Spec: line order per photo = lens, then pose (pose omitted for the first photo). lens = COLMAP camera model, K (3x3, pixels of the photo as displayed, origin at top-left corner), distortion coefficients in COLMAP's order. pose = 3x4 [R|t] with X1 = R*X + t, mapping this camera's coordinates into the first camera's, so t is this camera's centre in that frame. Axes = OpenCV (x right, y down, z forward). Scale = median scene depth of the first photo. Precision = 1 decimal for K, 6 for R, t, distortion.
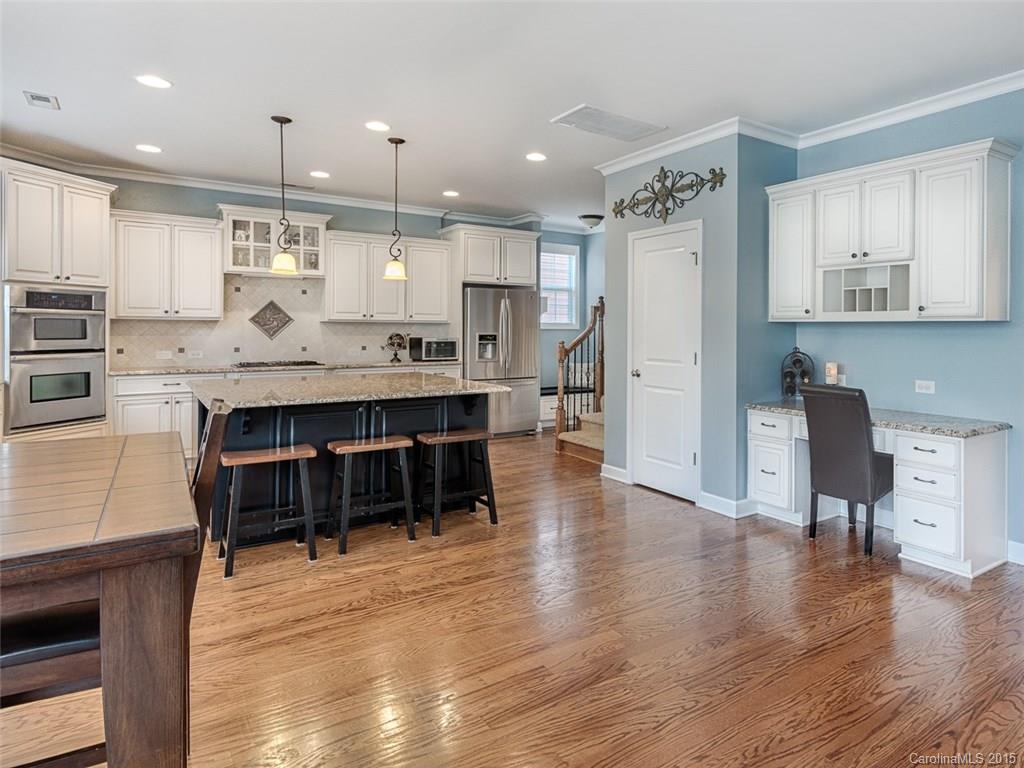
lens RADIAL K [[608.5, 0, 570.7], [0, 608.5, 321.3], [0, 0, 1]] dist [0.010888, 0.003134]
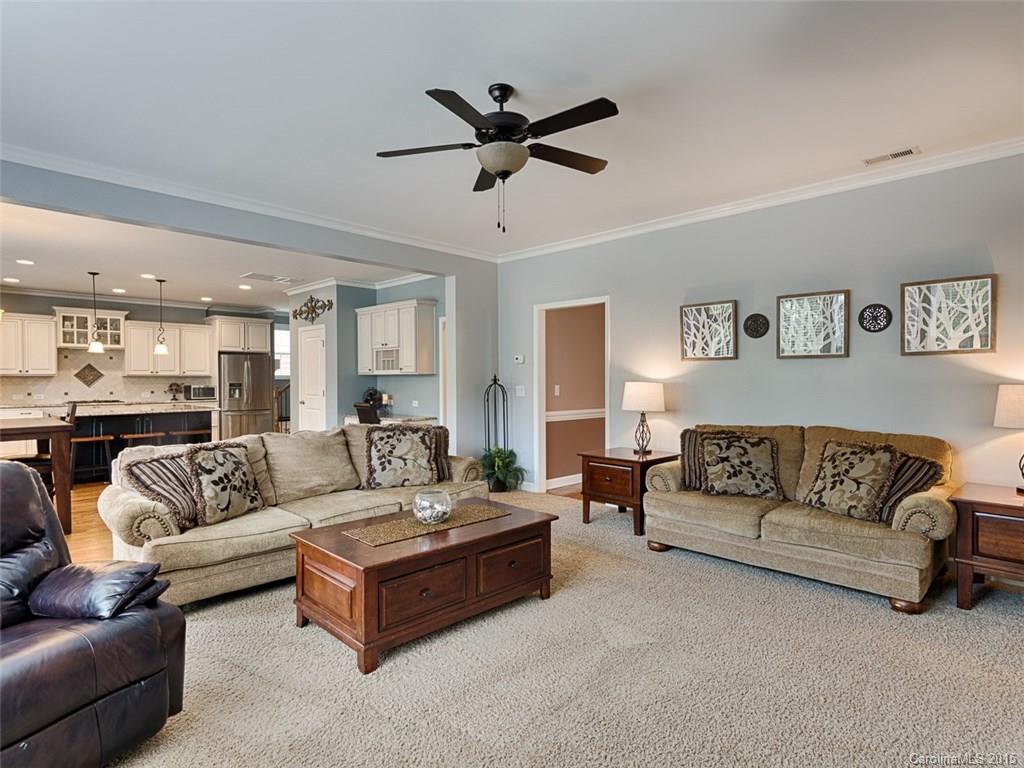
lens RADIAL K [[568.5, 0, 496.5], [0, 568.5, 377.8], [0, 0, 1]] dist [0.011611, -0.003648]
pose [[0.986270, -0.009481, 0.164870, 0.338514], [0.007672, 0.999903, 0.011607, -0.005582], [-0.164964, -0.010183, 0.986247, -0.699588]]
